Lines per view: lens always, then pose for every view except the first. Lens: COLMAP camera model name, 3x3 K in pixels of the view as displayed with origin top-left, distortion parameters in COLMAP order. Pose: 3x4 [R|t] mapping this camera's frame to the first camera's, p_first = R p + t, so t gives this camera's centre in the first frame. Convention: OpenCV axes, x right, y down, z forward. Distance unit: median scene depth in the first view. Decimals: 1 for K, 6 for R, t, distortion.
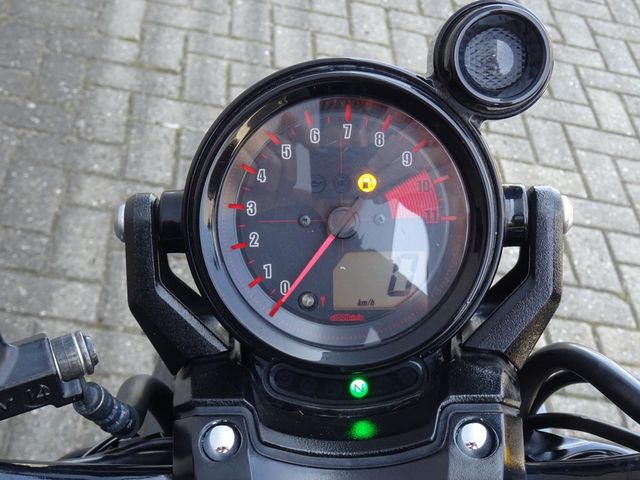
lens RADIAL K [[1133.3, 0, 320.0], [0, 1133.3, 240.0], [0, 0, 1]] dist [0.003013, 0.042189]
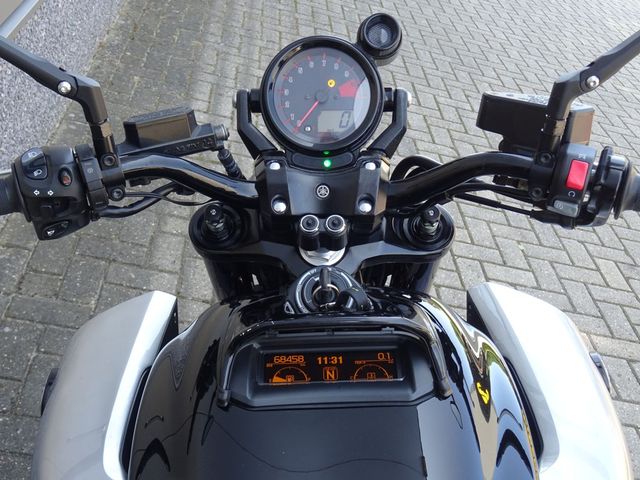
lens RADIAL K [[781.7, 0, 320.0], [0, 781.7, 240.0], [0, 0, 1]] dist [0.008837, 0.005056]
pose [[0.999757, 0.015846, 0.015348, -0.006100], [-0.014073, 0.993893, -0.109451, 0.485897], [-0.016988, 0.109208, 0.993874, -0.715374]]
